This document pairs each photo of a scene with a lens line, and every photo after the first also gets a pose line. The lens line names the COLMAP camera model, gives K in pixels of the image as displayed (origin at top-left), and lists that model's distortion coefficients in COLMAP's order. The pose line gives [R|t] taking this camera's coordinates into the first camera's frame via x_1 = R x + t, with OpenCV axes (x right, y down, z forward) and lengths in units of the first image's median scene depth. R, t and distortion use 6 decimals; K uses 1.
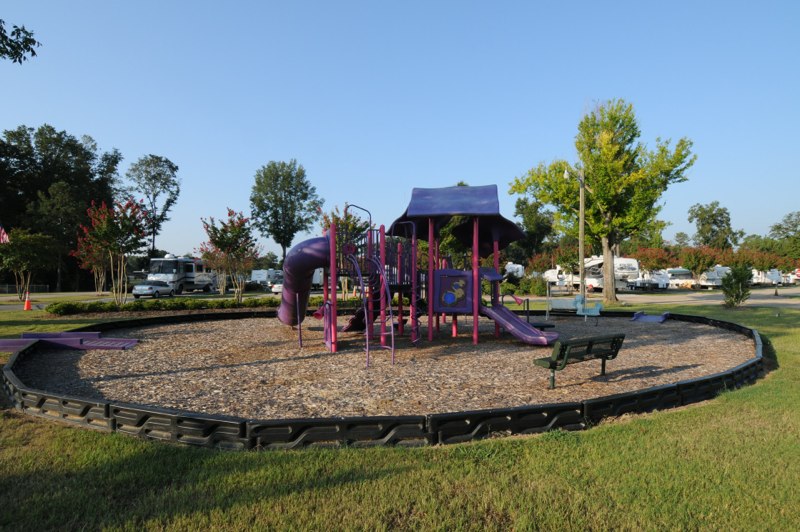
lens RADIAL K [[411.7, 0, 400.0], [0, 411.7, 267.3], [0, 0, 1]] dist [-0.000371, -0.000147]
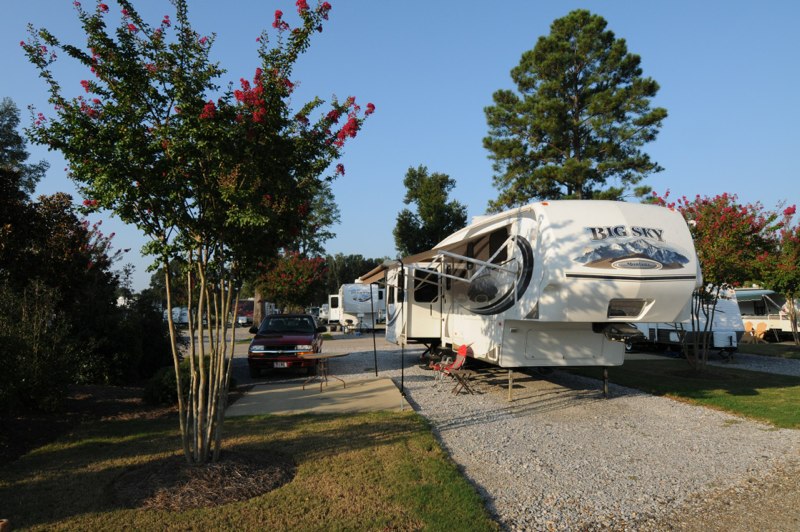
lens RADIAL K [[484.1, 0, 400.1], [0, 484.1, 266.6], [0, 0, 1]] dist [-0.000709, -0.000077]
pose [[0.992041, 0.014412, 0.125092, 0.358552], [-0.005572, 0.997480, -0.070726, 0.017726], [-0.125796, 0.069466, 0.989621, 0.678287]]
